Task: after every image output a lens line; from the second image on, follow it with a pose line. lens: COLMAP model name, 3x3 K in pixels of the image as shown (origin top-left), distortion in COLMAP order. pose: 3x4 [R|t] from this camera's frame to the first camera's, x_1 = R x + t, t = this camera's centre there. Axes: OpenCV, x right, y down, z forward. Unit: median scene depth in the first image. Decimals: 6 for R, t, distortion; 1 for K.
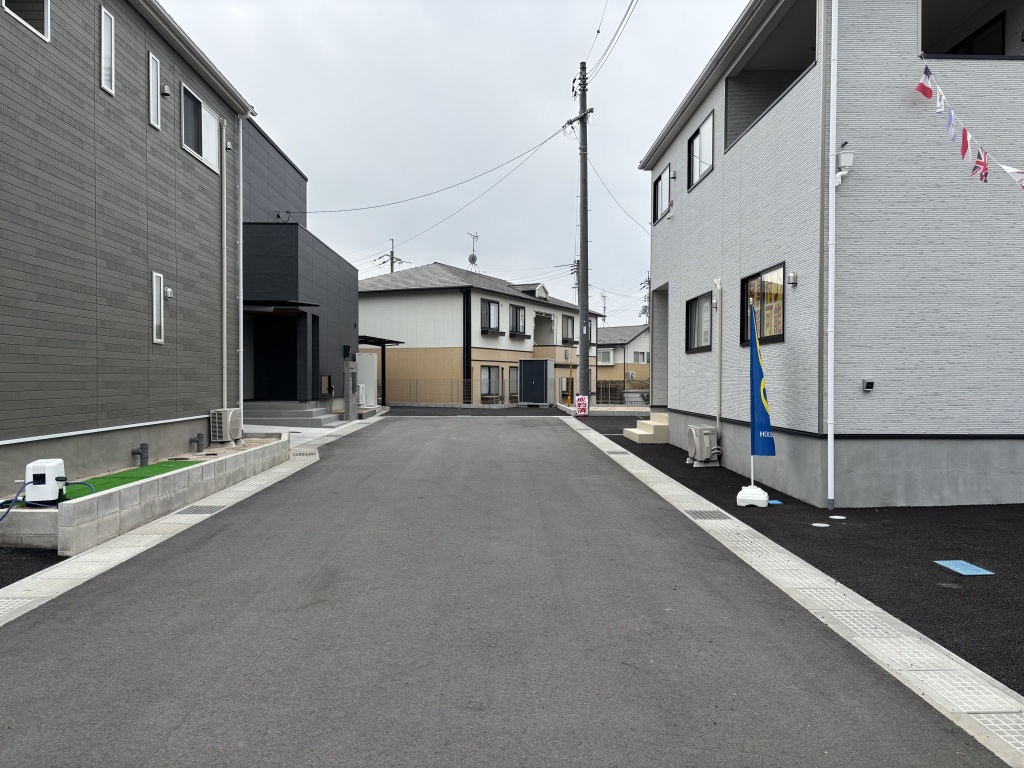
lens RADIAL K [[769.9, 0, 512.0], [0, 769.9, 384.0], [0, 0, 1]] dist [0.111501, 0.001314]
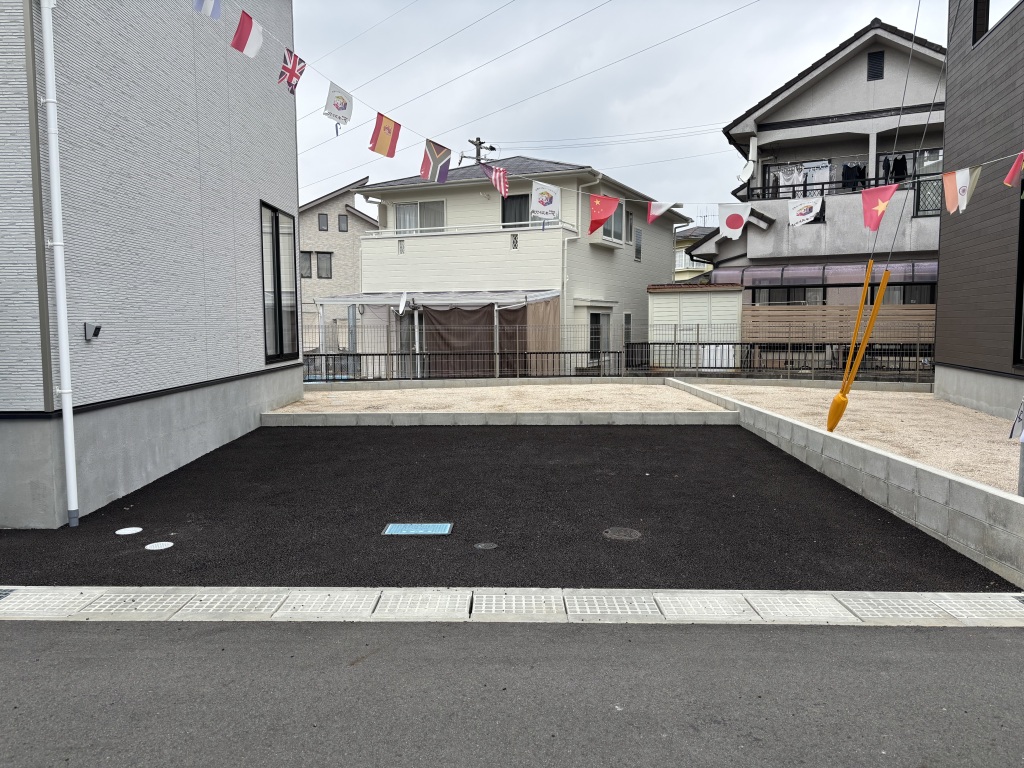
lens RADIAL K [[772.6, 0, 512.0], [0, 772.6, 384.0], [0, 0, 1]] dist [0.059315, -0.058218]
pose [[0.009038, -0.072883, 0.997300, -0.356792], [0.003789, 0.997336, 0.072851, -0.002399], [-0.999952, 0.003120, 0.009290, 1.014746]]
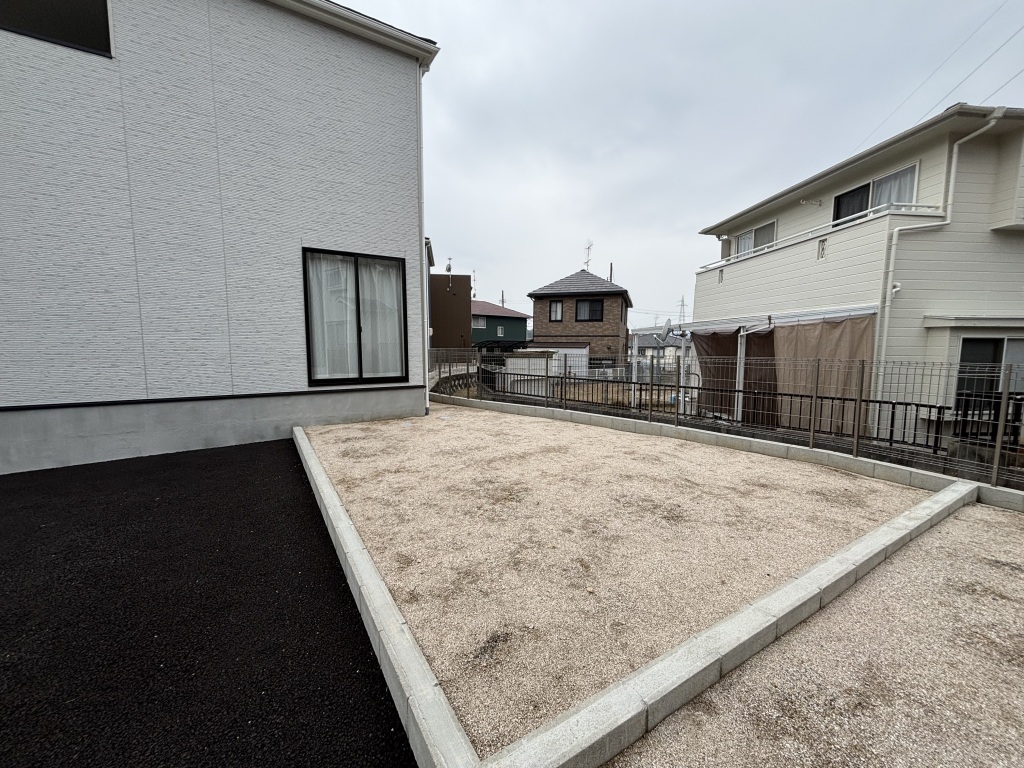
lens RADIAL K [[411.8, 0, 512.0], [0, 411.8, 384.0], [0, 0, 1]] dist [0.000018, -0.000039]
pose [[0.866040, -0.036511, 0.498639, 1.367508], [-0.005731, 0.996540, 0.082921, -0.024224], [-0.499941, -0.074671, 0.862834, 0.324168]]
